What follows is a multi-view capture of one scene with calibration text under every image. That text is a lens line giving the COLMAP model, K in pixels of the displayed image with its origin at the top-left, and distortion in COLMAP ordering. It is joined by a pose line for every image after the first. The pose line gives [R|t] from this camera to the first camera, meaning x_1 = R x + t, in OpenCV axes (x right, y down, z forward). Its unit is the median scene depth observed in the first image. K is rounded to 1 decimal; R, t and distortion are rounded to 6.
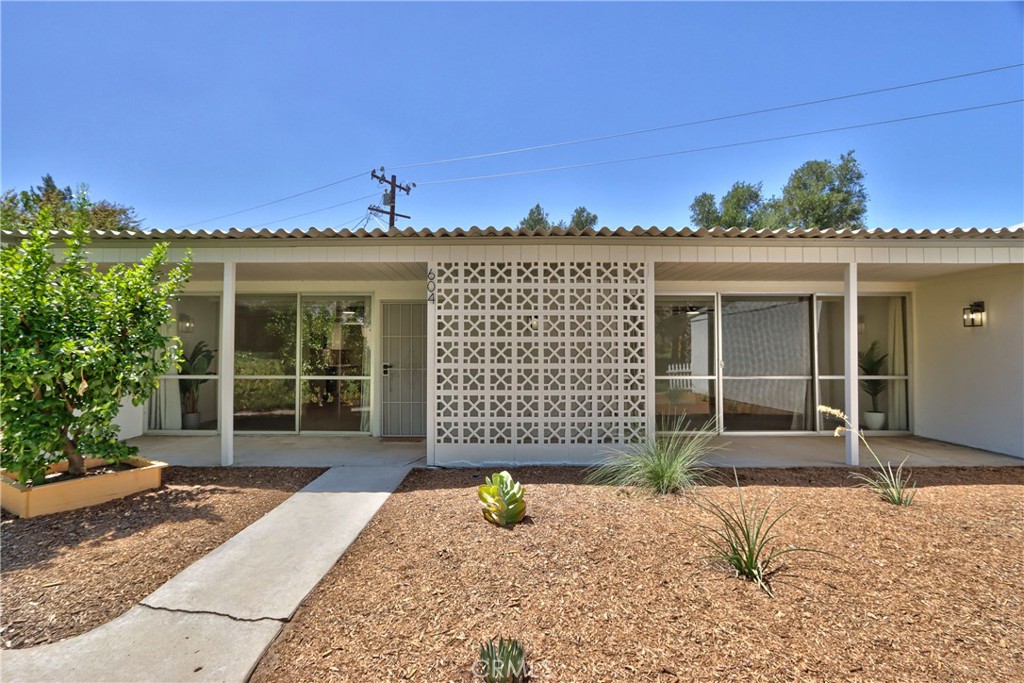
lens RADIAL K [[482.9, 0, 500.4], [0, 482.9, 342.9], [0, 0, 1]] dist [-0.015279, 0.000661]
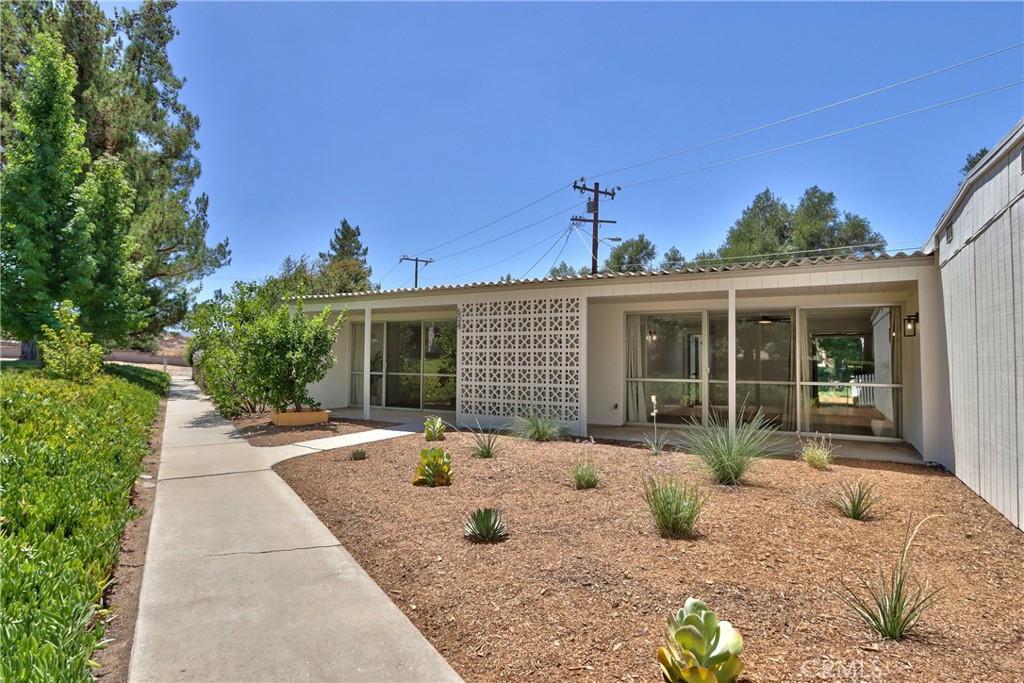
lens RADIAL K [[568.6, 0, 490.9], [0, 568.6, 342.9], [0, 0, 1]] dist [-0.001912, -0.000100]
pose [[0.859764, -0.009401, -0.510605, 0.891531], [0.004213, 0.999927, -0.011316, -0.010335], [0.510675, 0.007578, 0.859741, -0.589303]]
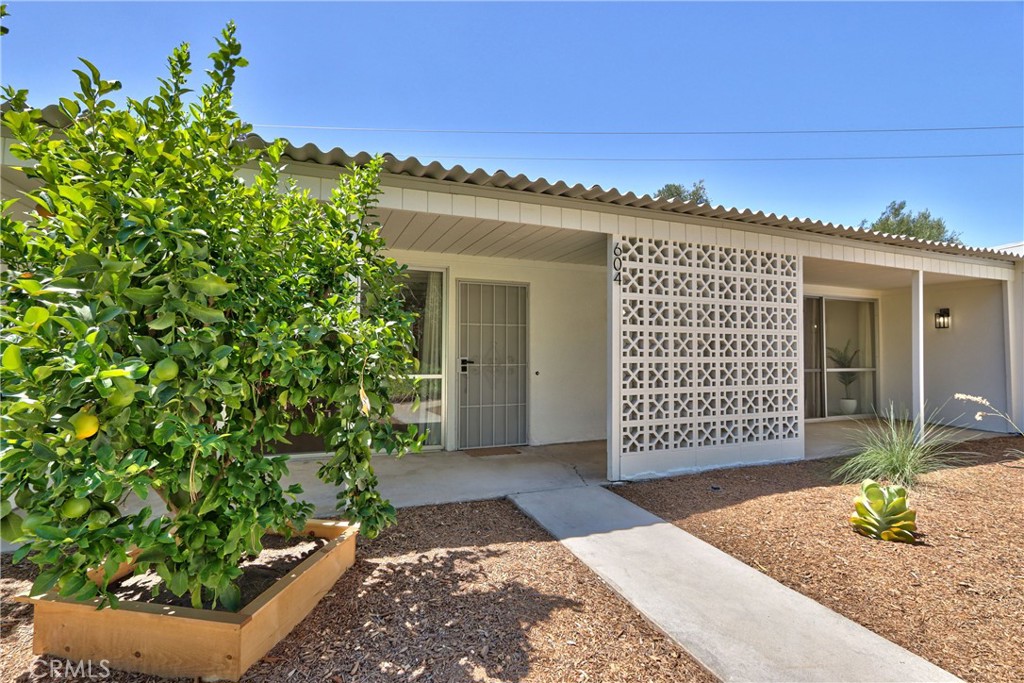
lens RADIAL K [[480.7, 0, 512.0], [0, 480.7, 341.5], [0, 0, 1]] dist [0.000939, -0.000129]
pose [[0.921854, 0.012318, 0.387341, -0.586809], [-0.013648, 0.999907, 0.000683, 0.016702], [-0.387296, -0.005916, 0.921936, 0.288704]]
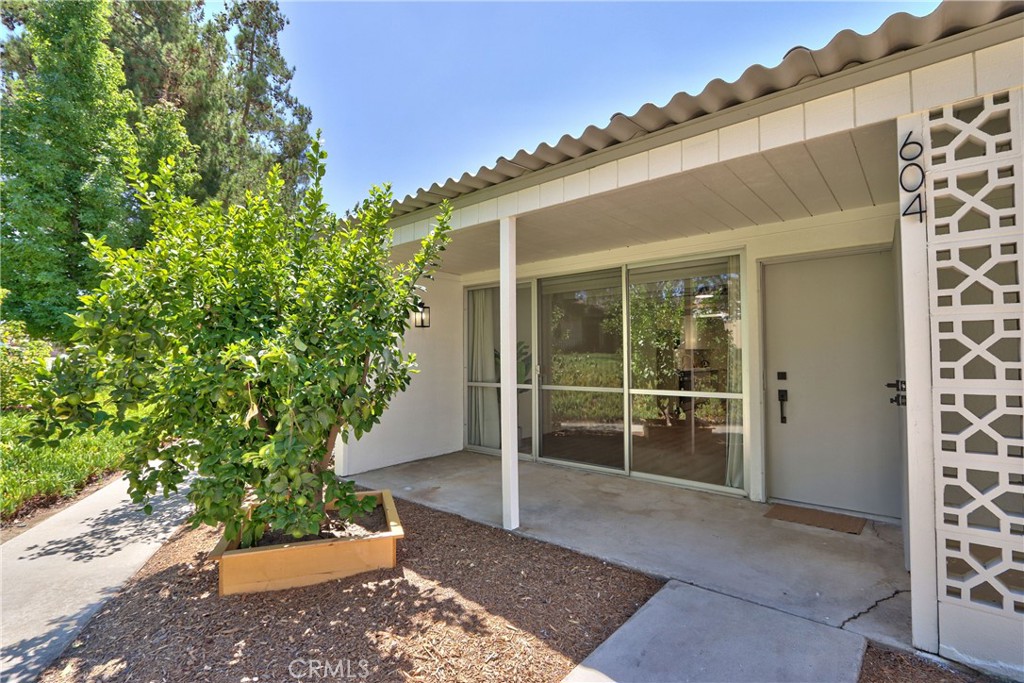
lens RADIAL K [[482.9, 0, 500.4], [0, 482.9, 342.9], [0, 0, 1]] dist [-0.015279, 0.000661]
pose [[0.754085, -0.026395, -0.656247, -0.135325], [0.025737, 0.999612, -0.010631, 0.008746], [0.656273, -0.008873, 0.754472, 0.467833]]
